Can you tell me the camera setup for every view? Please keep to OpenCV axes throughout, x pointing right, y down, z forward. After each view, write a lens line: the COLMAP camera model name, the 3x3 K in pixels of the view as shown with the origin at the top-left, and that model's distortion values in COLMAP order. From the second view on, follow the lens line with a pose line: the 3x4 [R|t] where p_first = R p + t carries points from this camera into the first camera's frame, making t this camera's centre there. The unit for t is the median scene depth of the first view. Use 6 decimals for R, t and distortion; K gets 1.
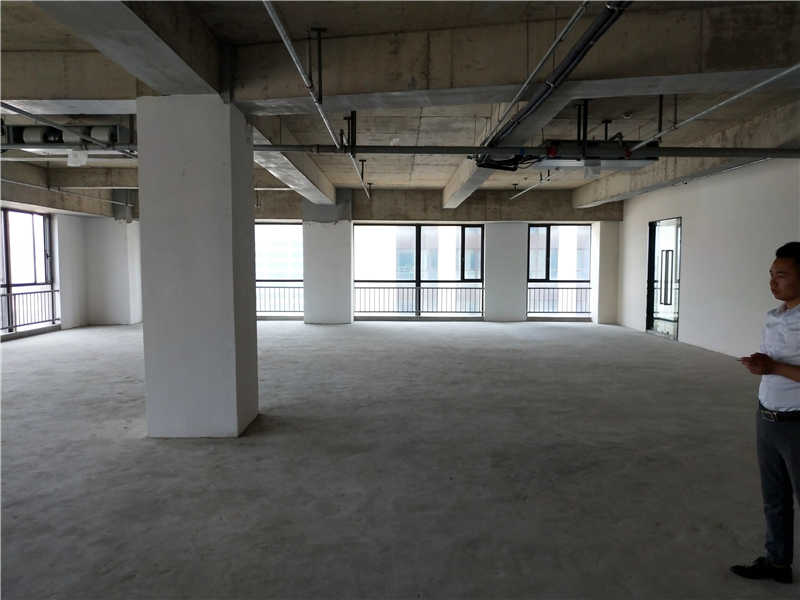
lens RADIAL K [[575.5, 0, 400.0], [0, 575.5, 300.0], [0, 0, 1]] dist [0.007411, -0.001076]
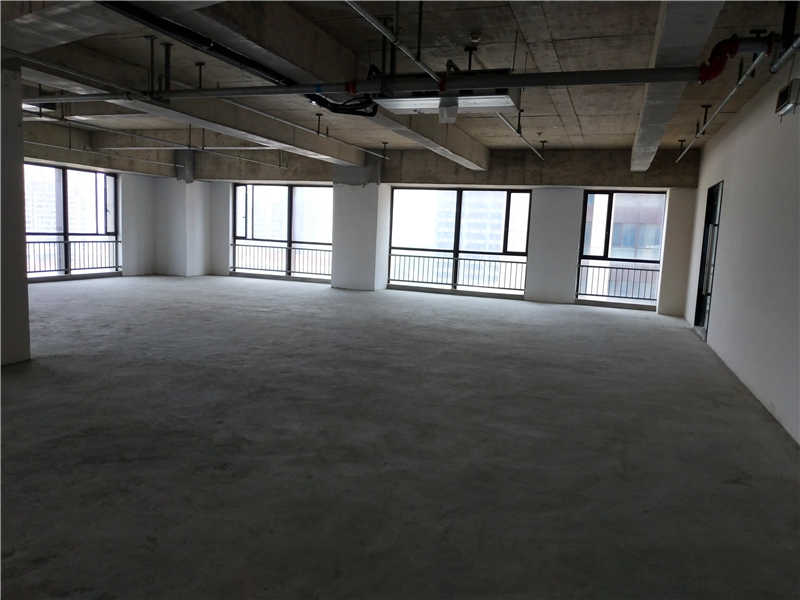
lens RADIAL K [[575.5, 0, 400.0], [0, 575.5, 300.0], [0, 0, 1]] dist [0.007411, -0.001076]
pose [[0.935533, 0.080871, -0.343858, 0.290491], [-0.064312, 0.996166, 0.059313, -0.003912], [0.347336, -0.033375, 0.937147, 0.111846]]
